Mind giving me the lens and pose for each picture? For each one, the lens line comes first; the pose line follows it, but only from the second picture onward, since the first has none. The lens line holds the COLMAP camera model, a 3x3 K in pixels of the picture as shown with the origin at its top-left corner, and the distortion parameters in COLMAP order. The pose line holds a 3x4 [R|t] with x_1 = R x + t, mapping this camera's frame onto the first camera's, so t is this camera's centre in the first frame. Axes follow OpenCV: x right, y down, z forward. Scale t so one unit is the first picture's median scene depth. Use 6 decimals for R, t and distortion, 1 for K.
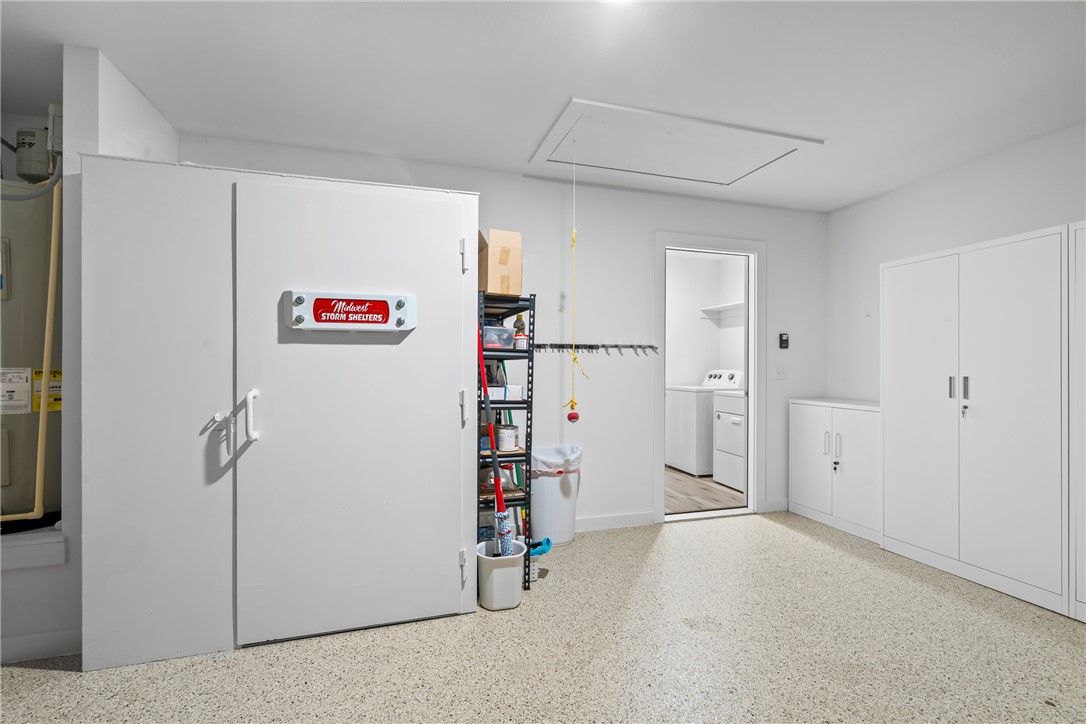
lens RADIAL K [[495.2, 0, 543.1], [0, 495.2, 363.3], [0, 0, 1]] dist [-0.006442, 0.002867]
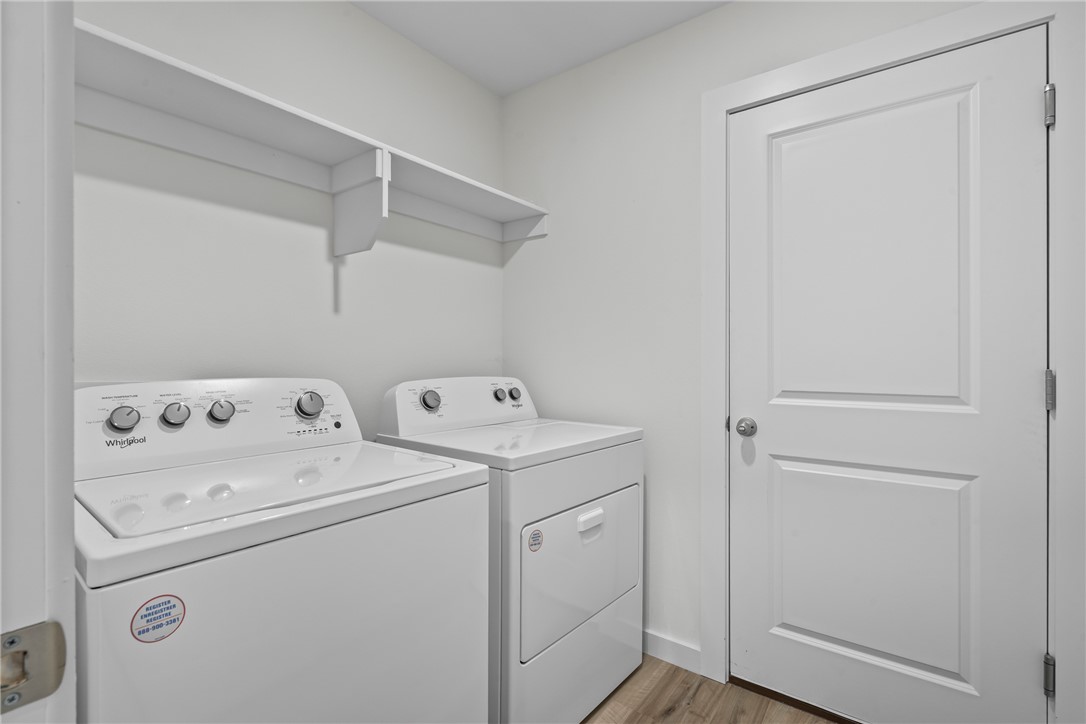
lens RADIAL K [[495.2, 0, 548.7], [0, 495.2, 360.2], [0, 0, 1]] dist [-0.006442, 0.002867]
pose [[-0.564138, -0.005233, 0.825664, 0.116545], [-0.001333, 0.999984, 0.005427, 0.002663], [-0.825679, 0.001961, -0.564136, 1.154006]]
